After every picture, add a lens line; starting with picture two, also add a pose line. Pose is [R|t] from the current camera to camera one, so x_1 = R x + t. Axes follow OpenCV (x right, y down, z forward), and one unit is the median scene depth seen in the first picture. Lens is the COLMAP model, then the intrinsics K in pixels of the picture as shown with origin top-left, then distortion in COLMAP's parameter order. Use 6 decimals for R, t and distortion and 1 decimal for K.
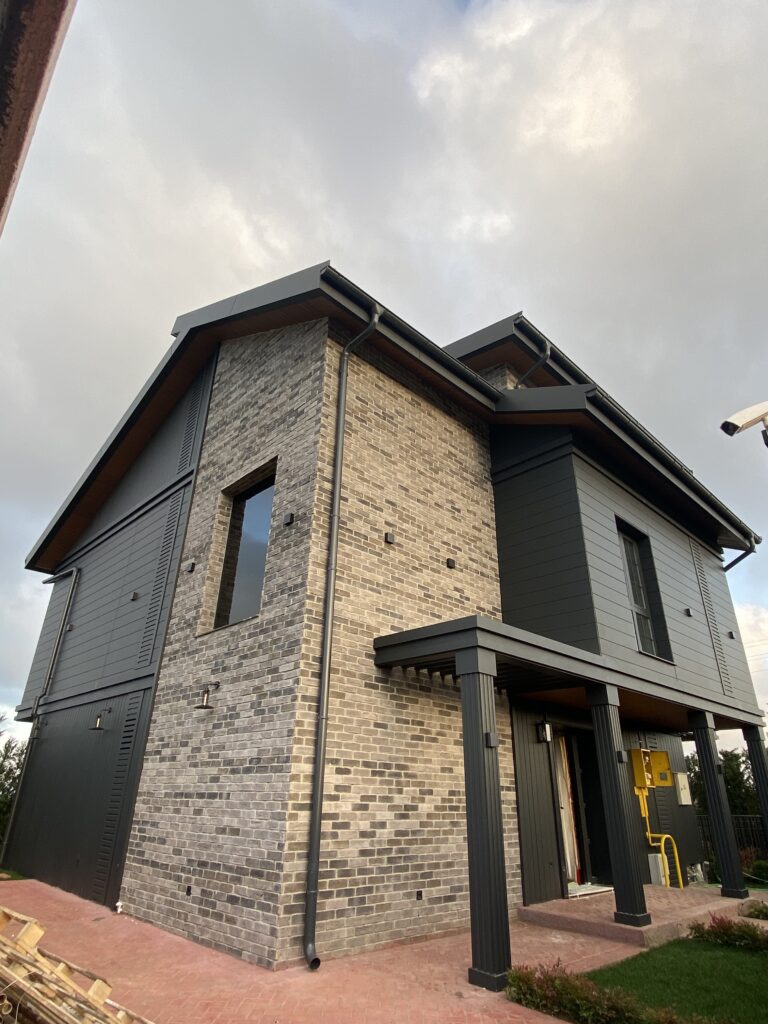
lens RADIAL K [[587.7, 0, 384.0], [0, 587.7, 512.0], [0, 0, 1]] dist [0.068365, -0.077530]
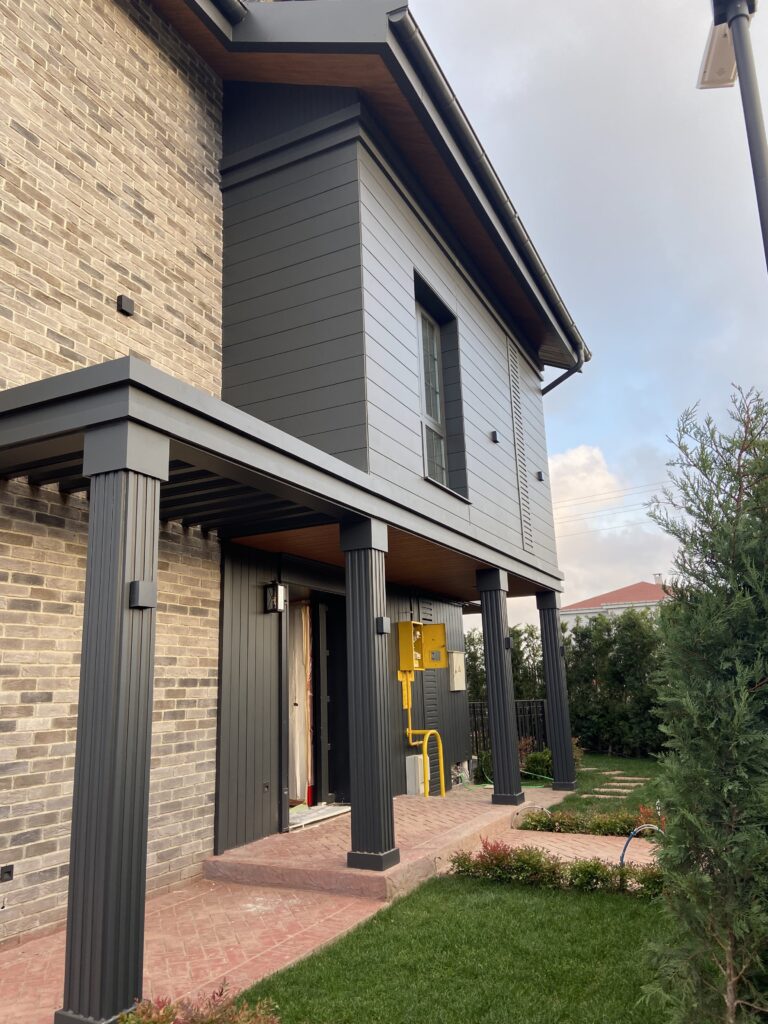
lens RADIAL K [[762.3, 0, 384.0], [0, 762.3, 512.0], [0, 0, 1]] dist [0.148727, -0.166535]
pose [[0.941312, 0.026835, 0.336470, 0.100876], [-0.097549, 0.975926, 0.195070, 0.109155], [-0.323136, -0.216444, 0.921268, 0.222843]]
